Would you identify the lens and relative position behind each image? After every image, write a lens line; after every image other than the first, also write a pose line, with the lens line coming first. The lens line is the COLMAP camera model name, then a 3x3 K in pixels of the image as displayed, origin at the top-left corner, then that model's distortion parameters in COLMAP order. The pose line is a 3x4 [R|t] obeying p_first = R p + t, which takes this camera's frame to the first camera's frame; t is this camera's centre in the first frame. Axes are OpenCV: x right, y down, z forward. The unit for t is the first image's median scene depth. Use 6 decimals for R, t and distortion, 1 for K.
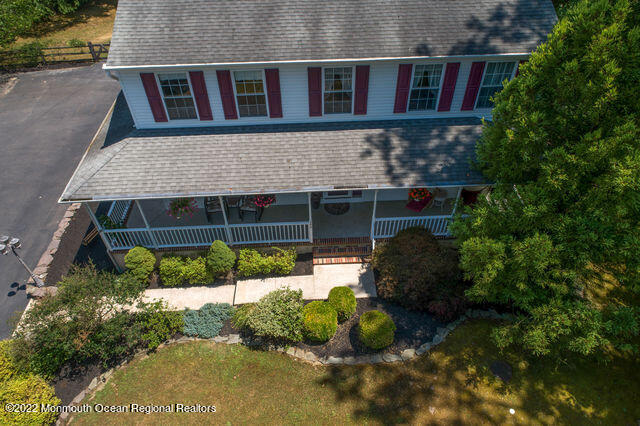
lens RADIAL K [[431.0, 0, 320.0], [0, 431.0, 213.0], [0, 0, 1]] dist [0.001504, 0.002101]
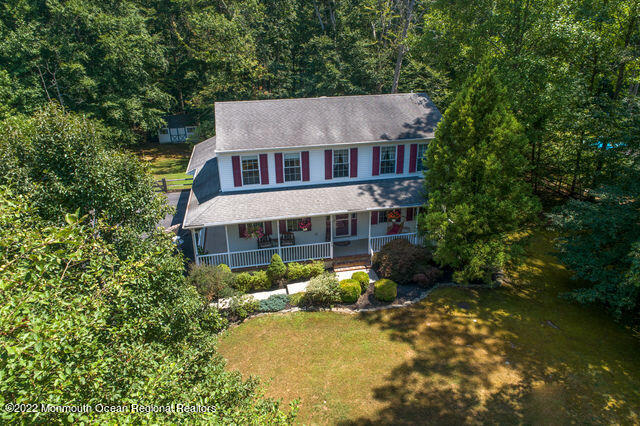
lens RADIAL K [[431.0, 0, 320.0], [0, 431.0, 213.0], [0, 0, 1]] dist [0.001504, 0.002101]
pose [[0.988001, -0.062982, 0.141023, -0.300801], [0.112910, 0.917551, -0.381251, 0.561966], [-0.105384, 0.392599, 0.913652, -0.524941]]
